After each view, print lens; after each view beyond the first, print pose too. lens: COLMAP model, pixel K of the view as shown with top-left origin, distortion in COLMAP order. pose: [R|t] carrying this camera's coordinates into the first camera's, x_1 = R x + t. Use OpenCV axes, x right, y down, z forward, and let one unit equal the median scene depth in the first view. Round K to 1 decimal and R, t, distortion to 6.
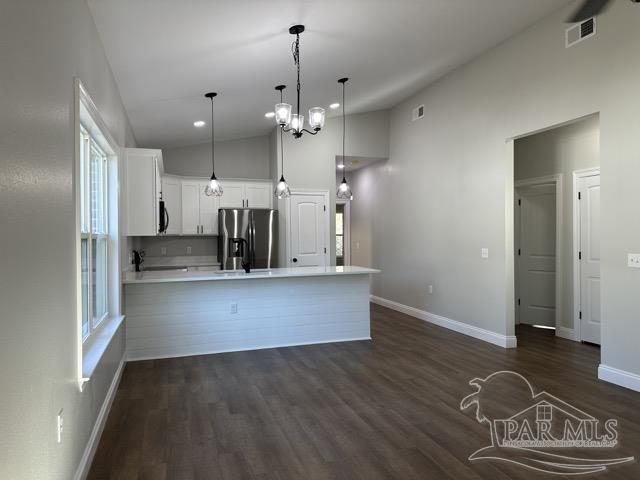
lens RADIAL K [[432.3, 0, 320.0], [0, 432.3, 240.0], [0, 0, 1]] dist [0.003007, -0.002251]
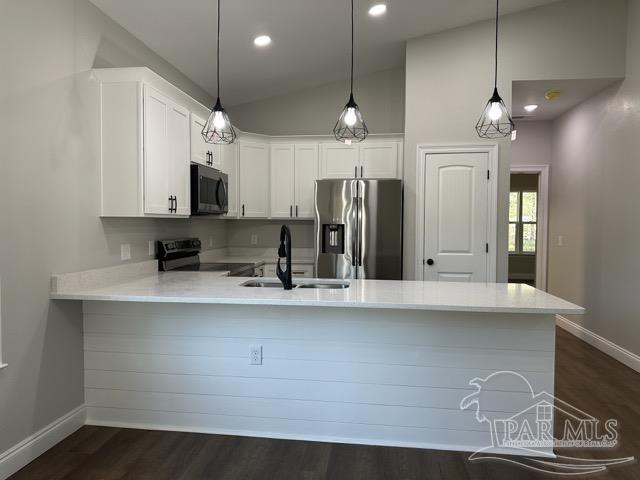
lens RADIAL K [[432.3, 0, 320.0], [0, 432.3, 240.0], [0, 0, 1]] dist [0.003007, -0.002251]
pose [[0.897263, 0.030957, -0.440410, 0.069375], [-0.018619, 0.999304, 0.032309, -0.000969], [0.441104, -0.020790, 0.897215, 0.390032]]
